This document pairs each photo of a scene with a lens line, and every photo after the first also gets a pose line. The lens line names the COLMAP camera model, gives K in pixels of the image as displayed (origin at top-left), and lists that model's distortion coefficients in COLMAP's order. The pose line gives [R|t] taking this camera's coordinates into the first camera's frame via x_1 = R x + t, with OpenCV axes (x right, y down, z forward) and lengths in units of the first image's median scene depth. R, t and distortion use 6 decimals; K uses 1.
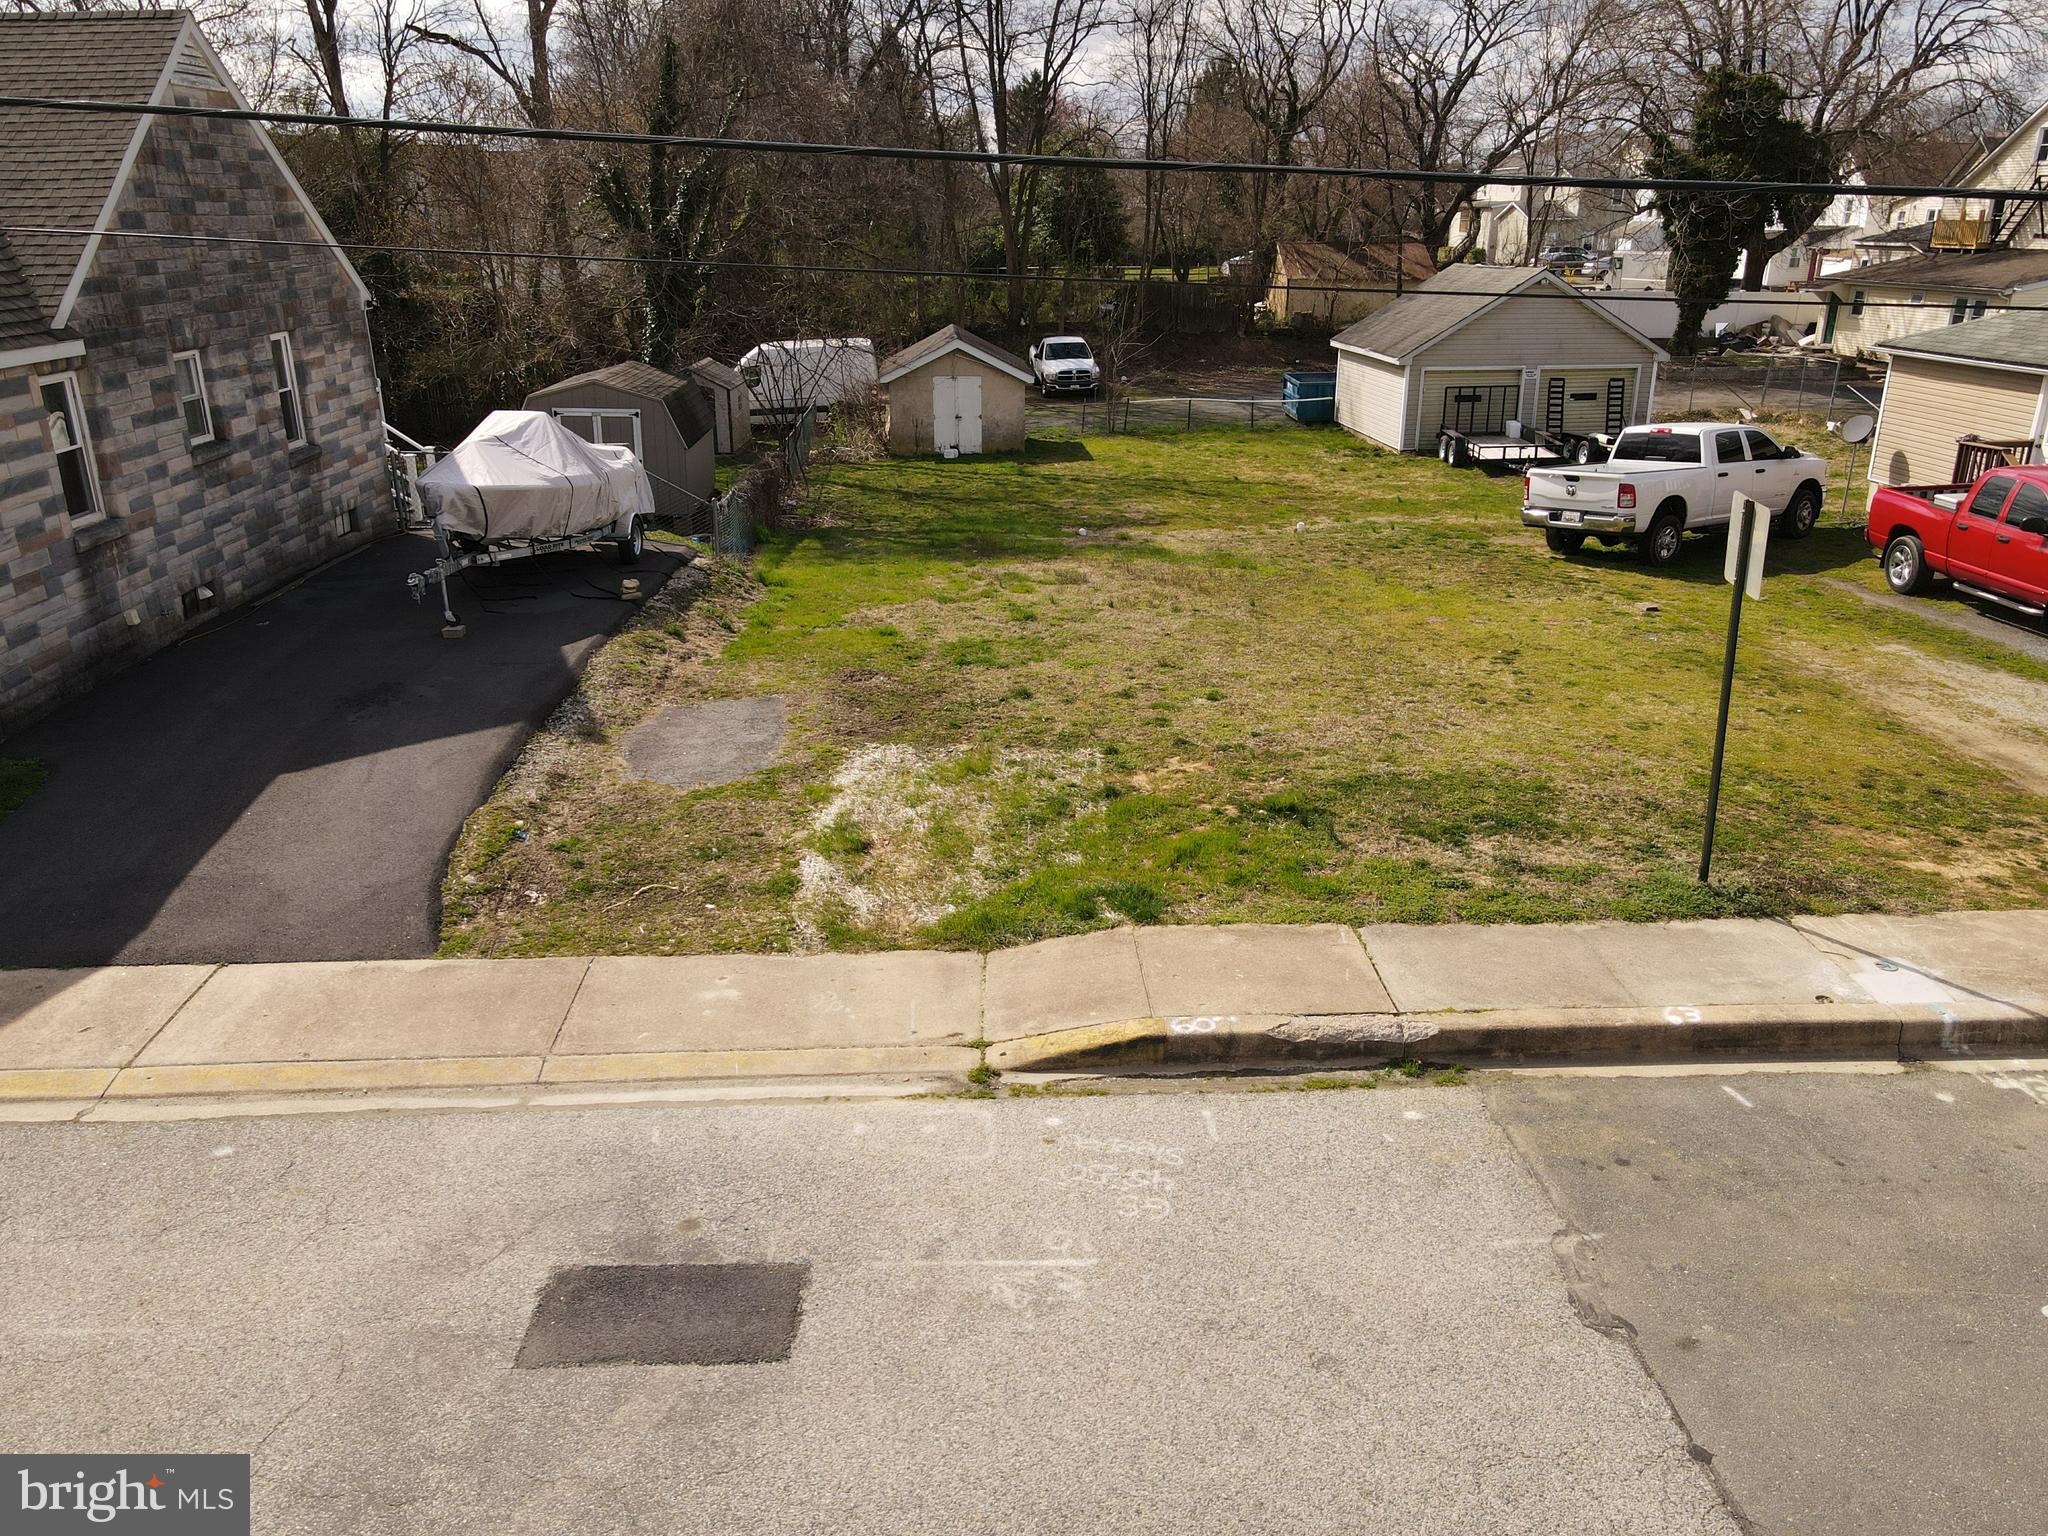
lens RADIAL K [[1502.0, 0, 1038.1], [0, 1502.0, 769.3], [0, 0, 1]] dist [0.000398, 0.027562]
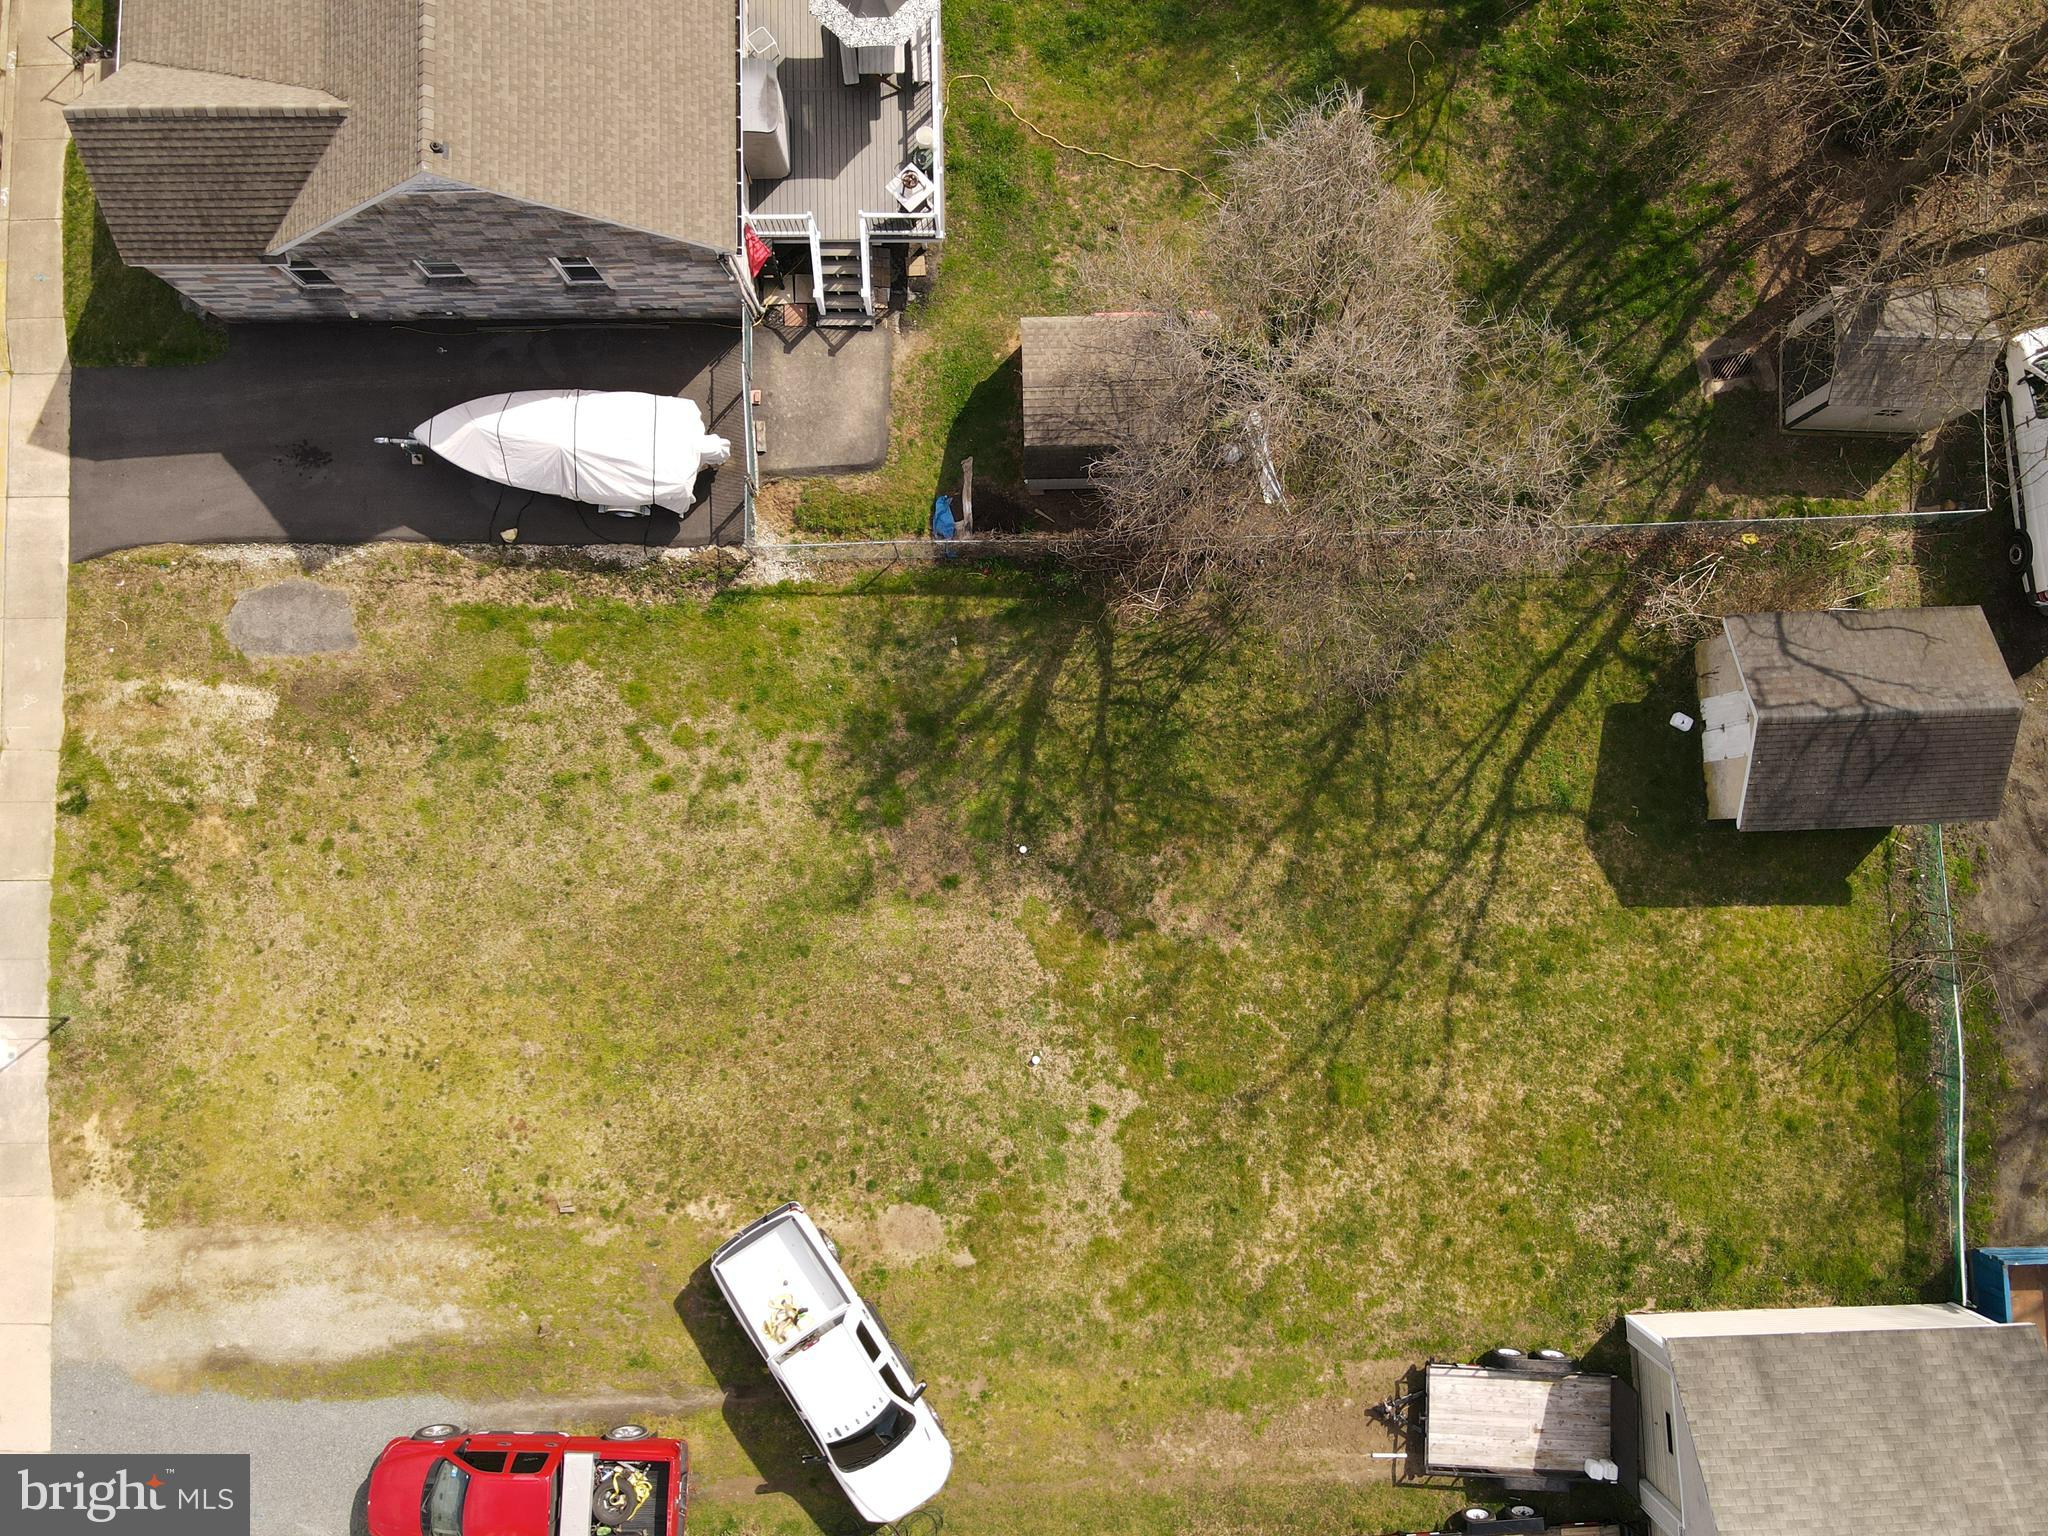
lens RADIAL K [[1502.0, 0, 1038.1], [0, 1502.0, 769.3], [0, 0, 1]] dist [0.000398, 0.027562]
pose [[-0.038820, 0.996364, -0.075836, 0.097920], [-0.355586, 0.057151, 0.932895, -2.169589], [0.933837, 0.063181, 0.352074, 1.160355]]
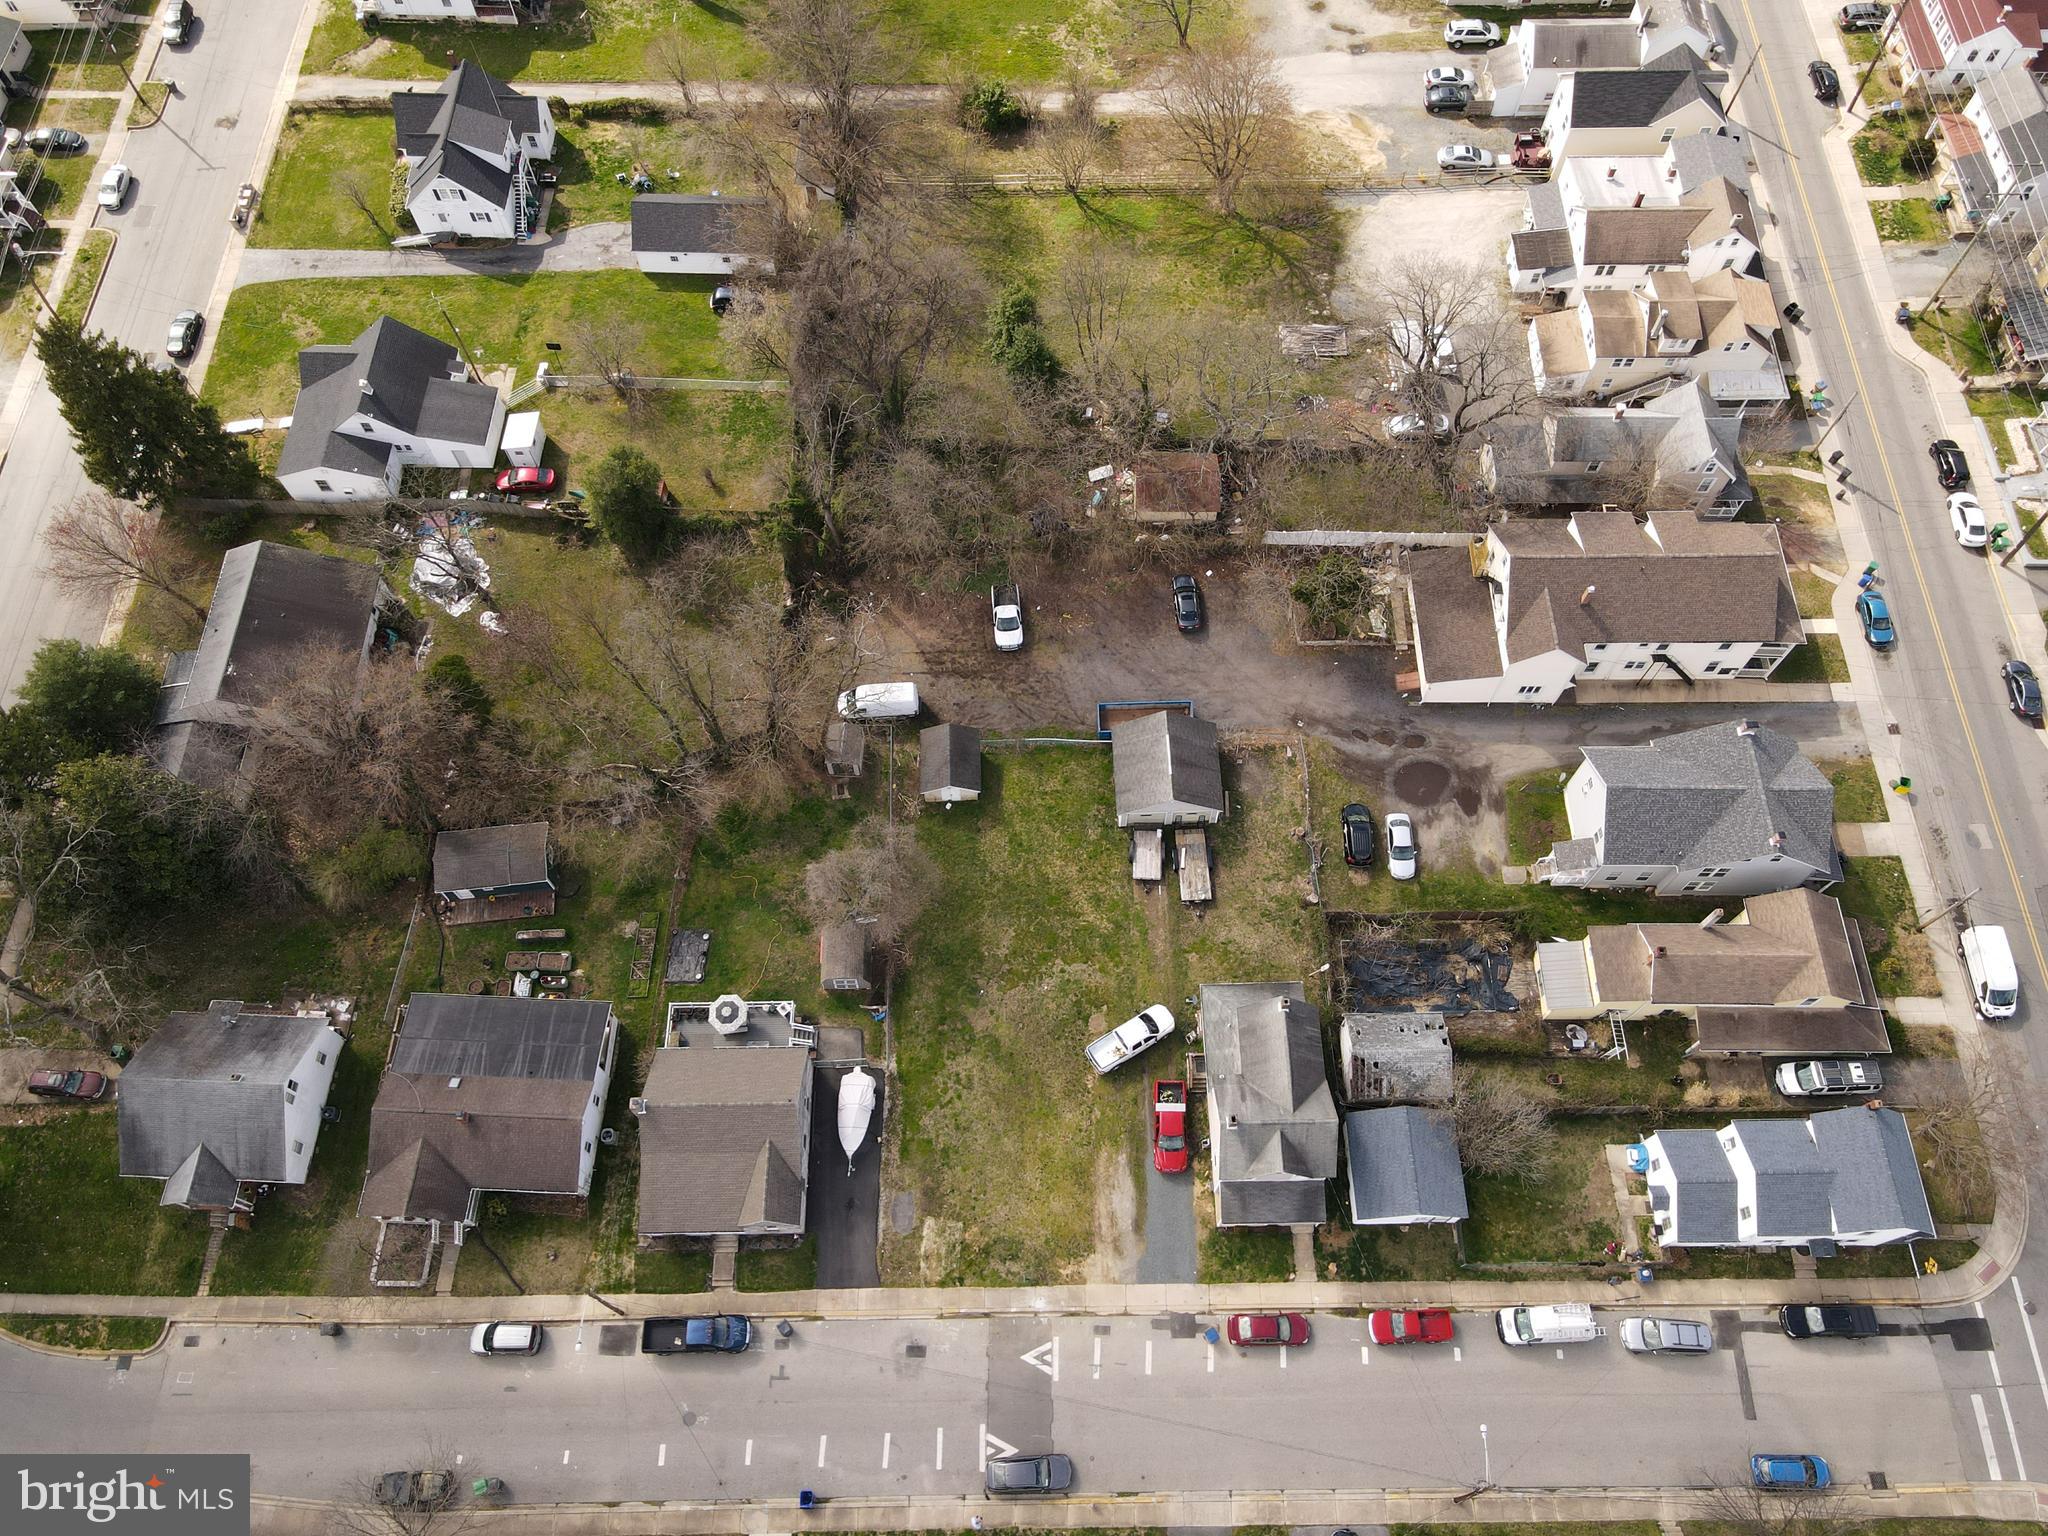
lens RADIAL K [[1500.5, 0, 1044.1], [0, 1500.5, 775.9], [0, 0, 1]] dist [0.004556, 0.008734]
pose [[0.999108, 0.038180, -0.018044, 0.403998], [-0.015340, 0.726231, 0.687280, -5.445642], [0.039344, -0.686390, 0.726168, -2.219151]]
